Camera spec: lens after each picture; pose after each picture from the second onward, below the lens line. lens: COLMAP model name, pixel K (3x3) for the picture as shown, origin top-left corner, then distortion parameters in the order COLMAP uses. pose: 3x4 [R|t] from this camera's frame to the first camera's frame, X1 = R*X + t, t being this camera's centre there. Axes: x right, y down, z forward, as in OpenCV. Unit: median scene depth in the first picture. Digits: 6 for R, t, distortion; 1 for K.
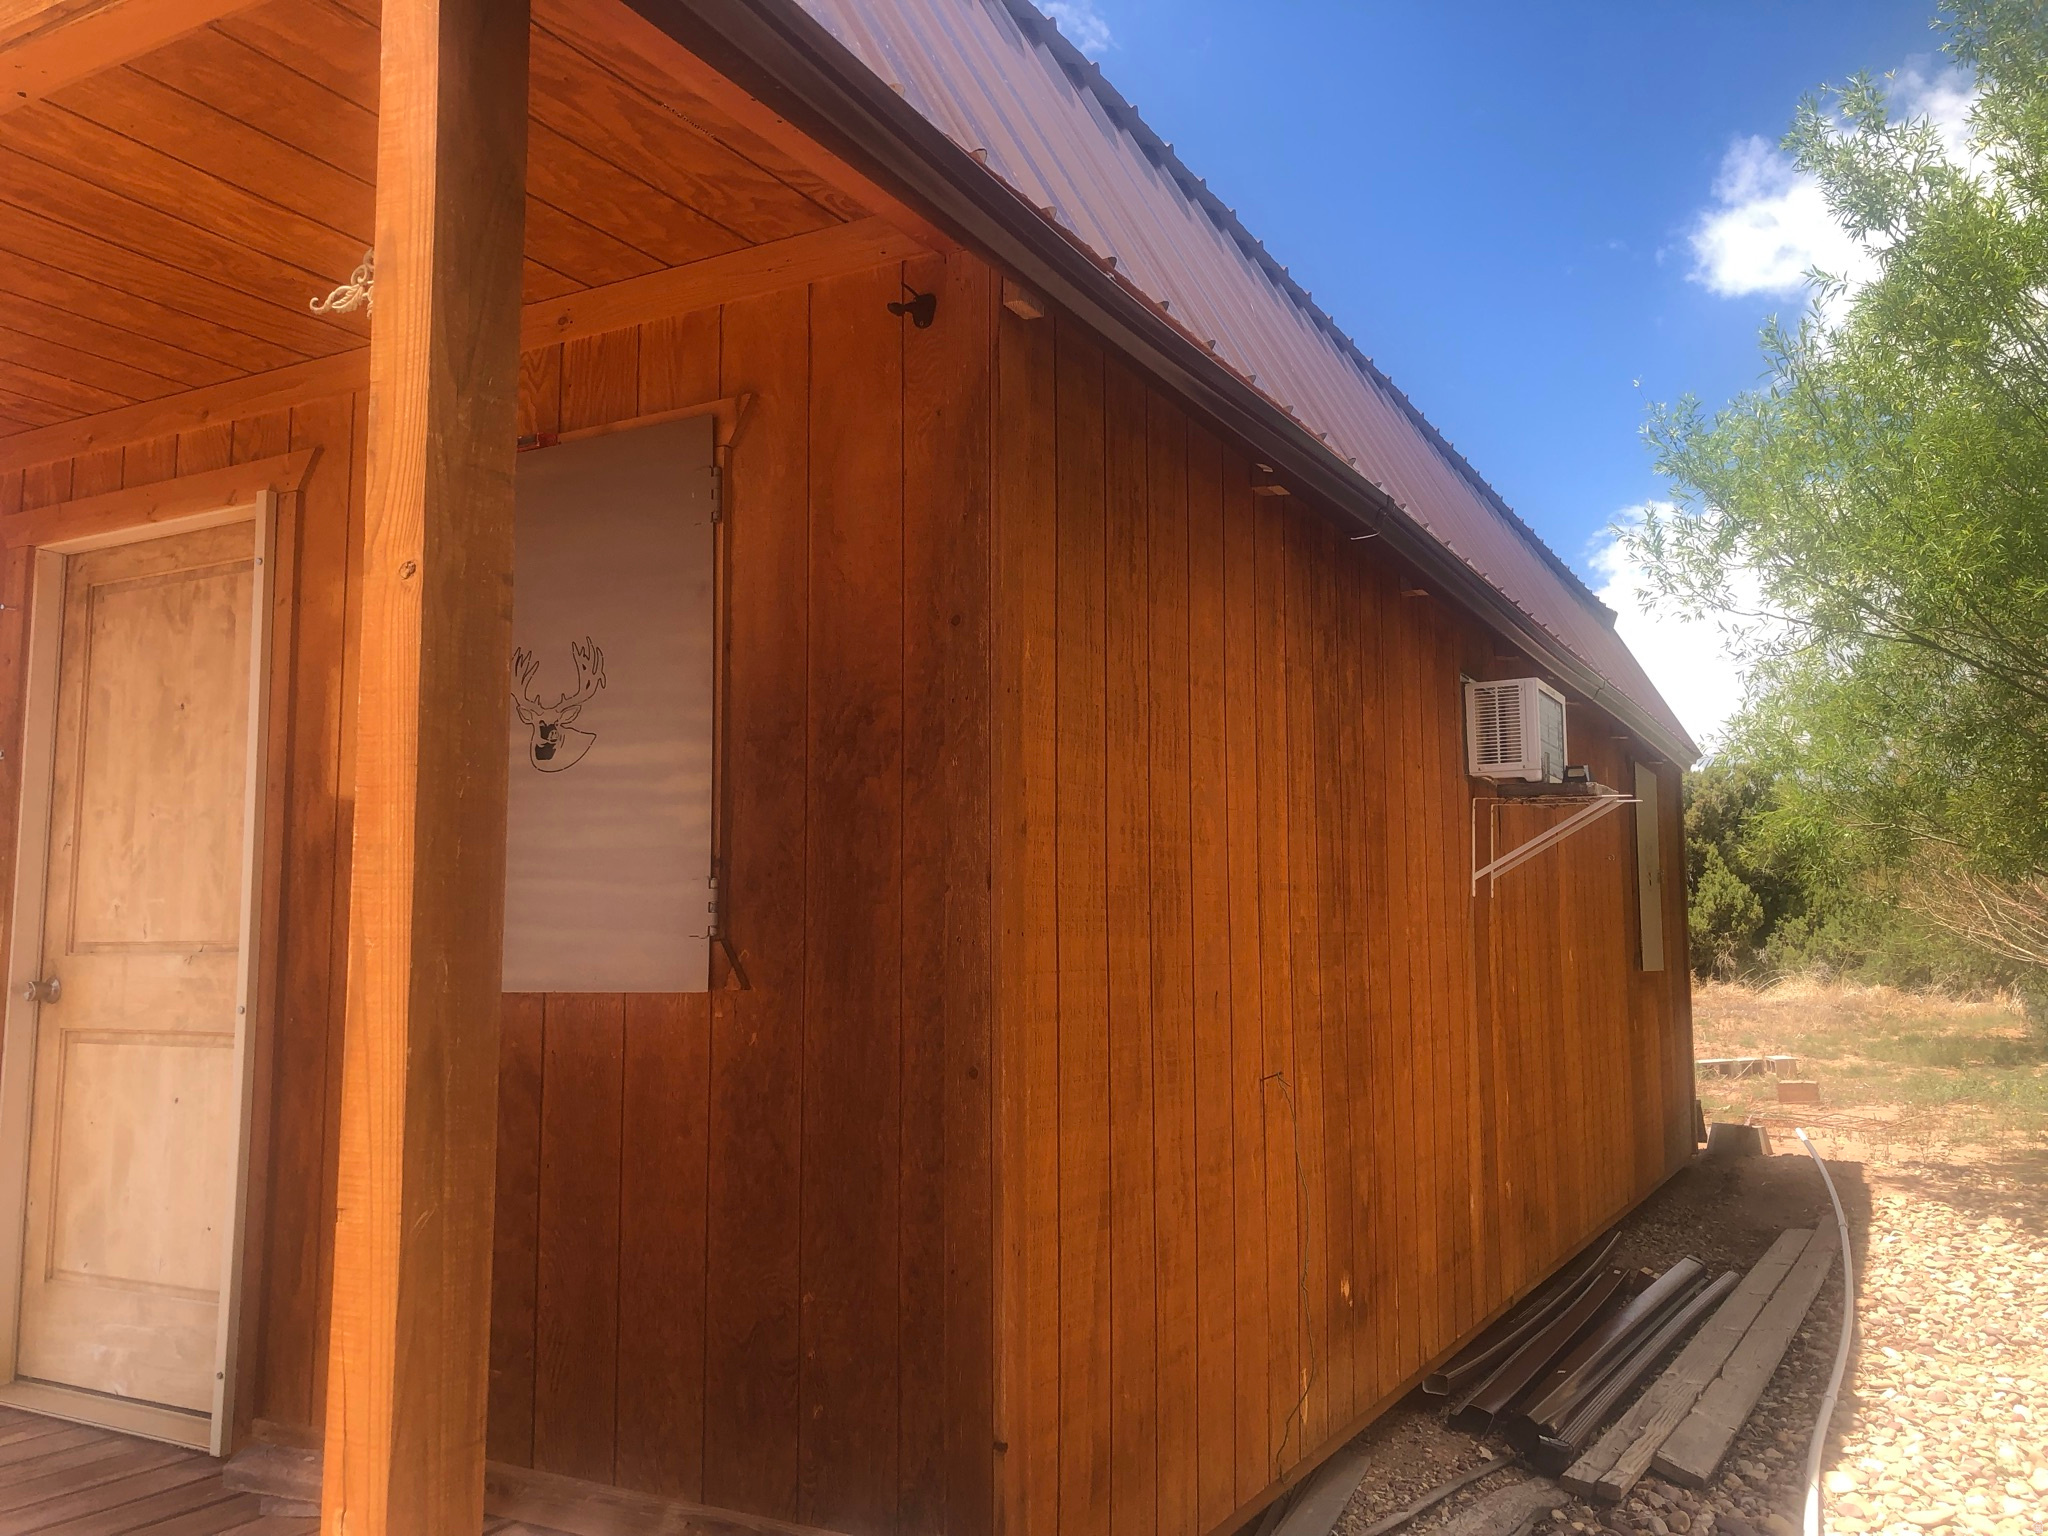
lens RADIAL K [[1713.8, 0, 1024.0], [0, 1713.8, 768.0], [0, 0, 1]] dist [-0.008394, -0.004202]
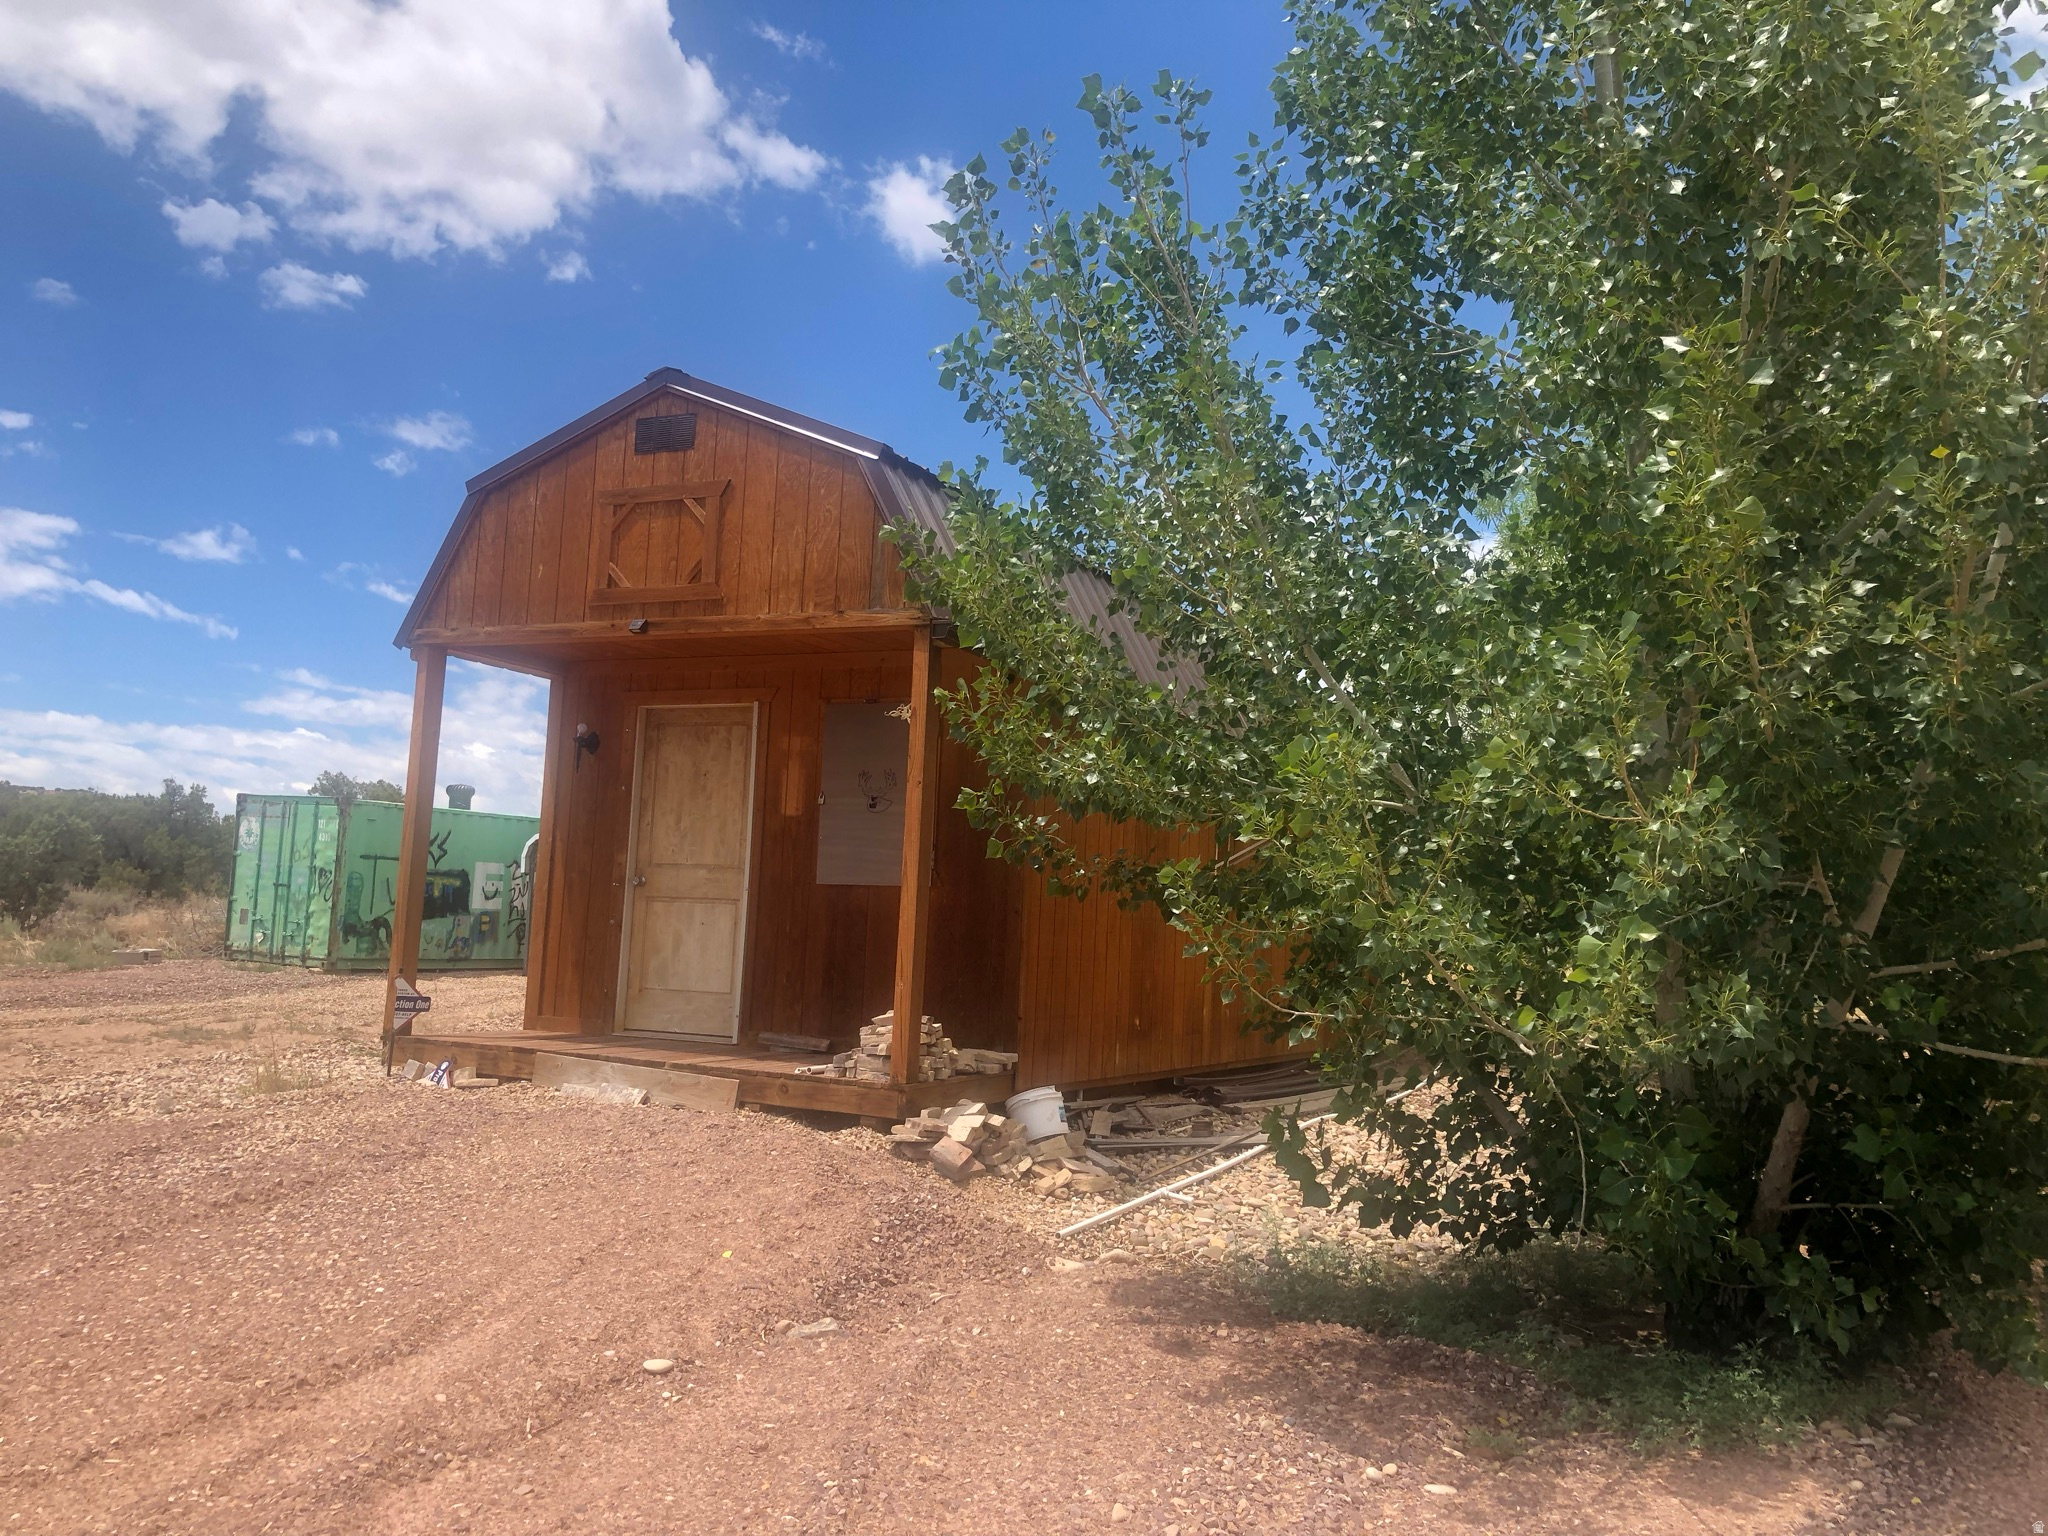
lens RADIAL K [[1713.7, 0, 1027.6], [0, 1713.7, 748.9], [0, 0, 1]] dist [-0.005505, -0.003886]
pose [[0.997433, 0.050628, 0.050642, -0.138464], [-0.050758, 0.998710, 0.001281, -0.106105], [-0.050512, -0.003849, 0.998716, -1.680634]]
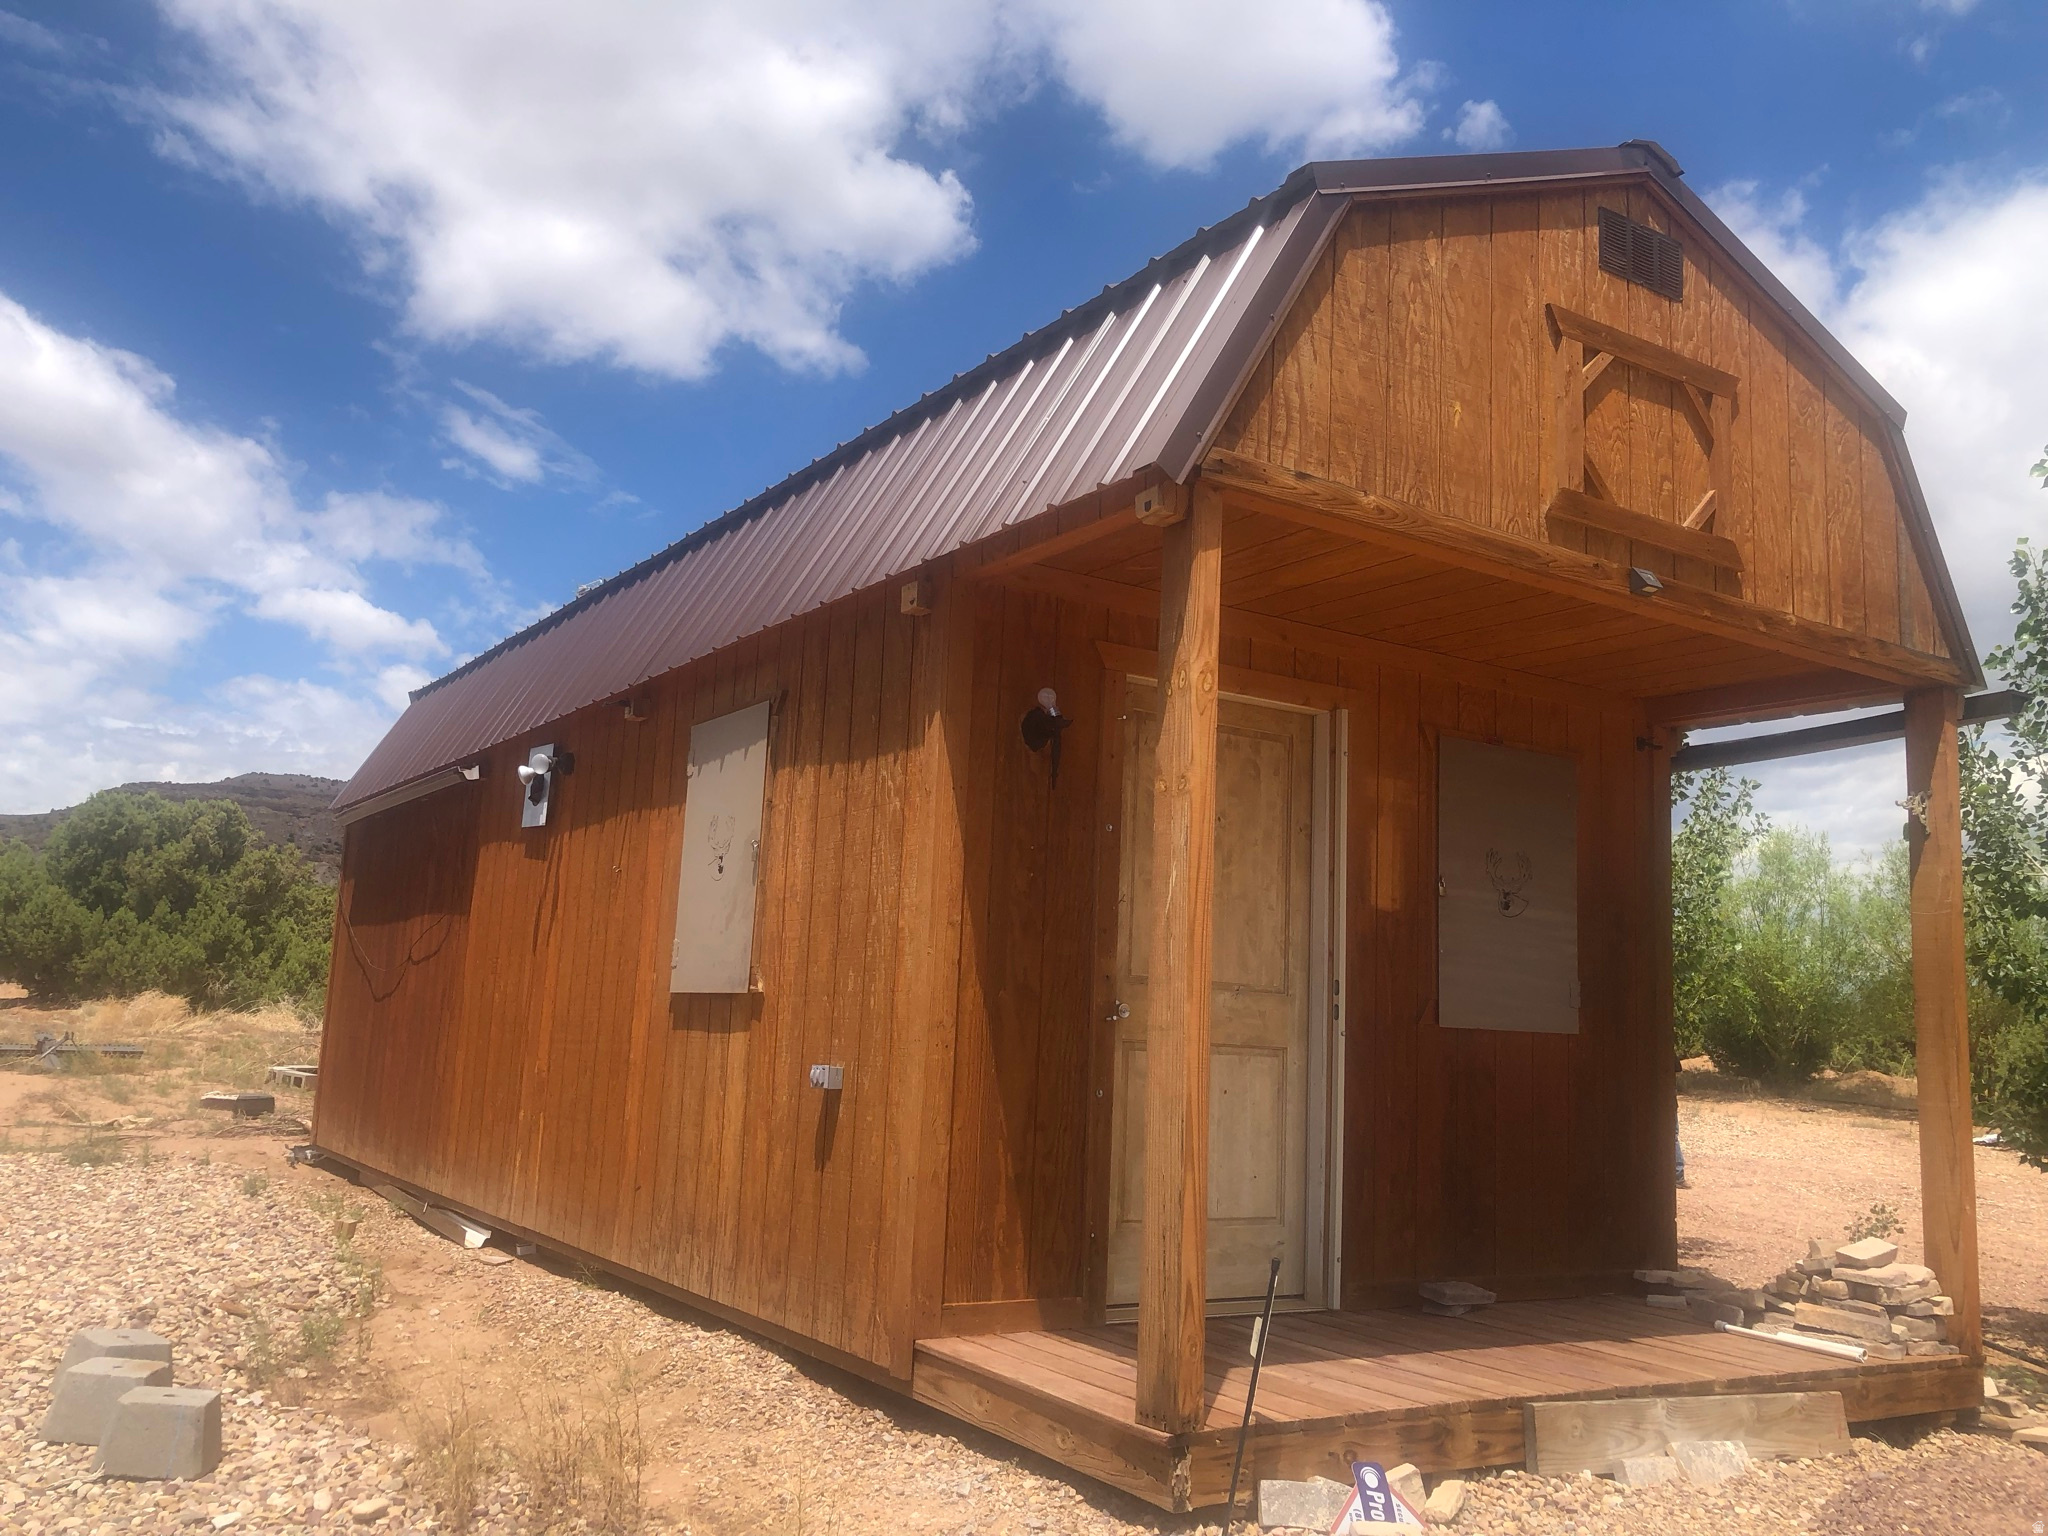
lens RADIAL K [[1687.1, 0, 1020.9], [0, 1687.1, 732.5], [0, 0, 1]] dist [0.001874, -0.000952]
pose [[0.472383, 0.179371, 0.862949, -1.862494], [-0.145165, 0.981536, -0.124556, 0.096957], [-0.869357, -0.066432, 0.489699, 0.461013]]
